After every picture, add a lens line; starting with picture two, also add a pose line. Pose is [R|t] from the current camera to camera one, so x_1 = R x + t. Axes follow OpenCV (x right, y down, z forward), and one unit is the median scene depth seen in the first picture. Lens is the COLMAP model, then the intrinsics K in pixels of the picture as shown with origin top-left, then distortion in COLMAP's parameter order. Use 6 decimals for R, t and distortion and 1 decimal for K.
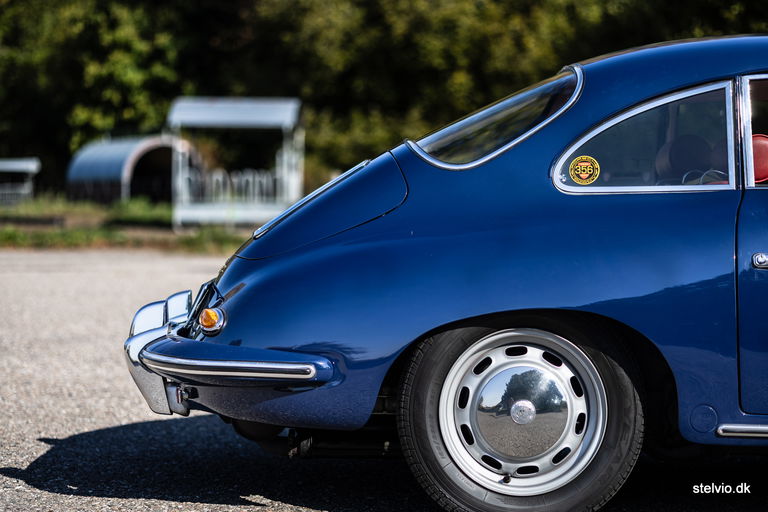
lens RADIAL K [[1936.9, 0, 387.0], [0, 1936.9, 254.6], [0, 0, 1]] dist [0.084250, 0.000000]
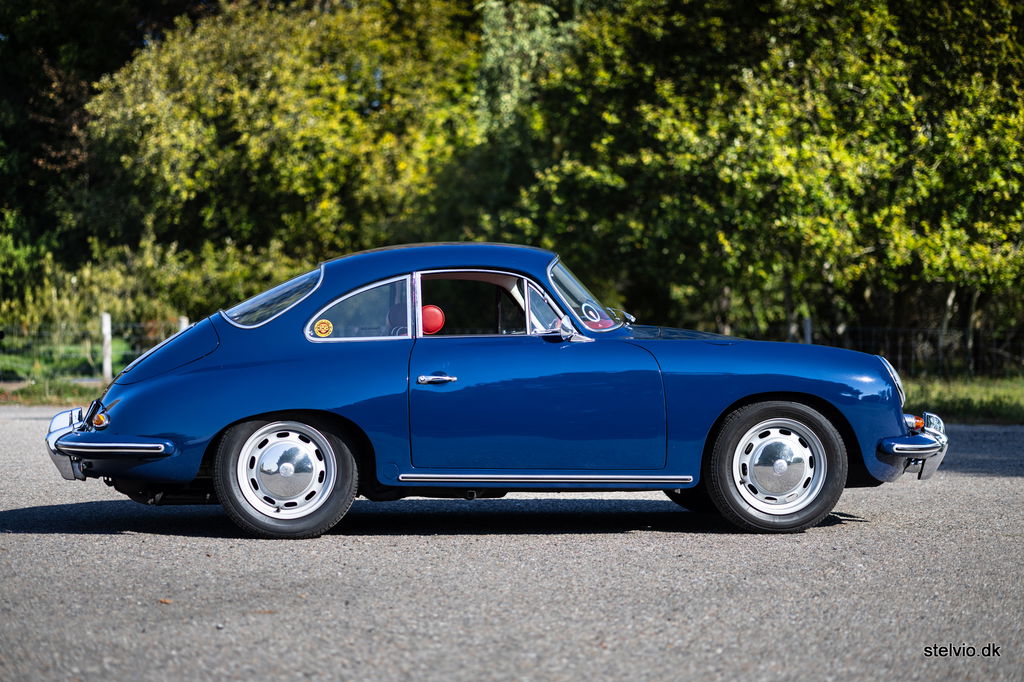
lens RADIAL K [[2582.6, 0, 515.2], [0, 2582.6, 345.4], [0, 0, 1]] dist [0.084250, 0.000000]
pose [[0.995003, -0.012948, 0.098998, 0.006179], [0.015652, 0.999524, -0.026592, 0.004693], [-0.098607, 0.028009, 0.994732, -0.173305]]
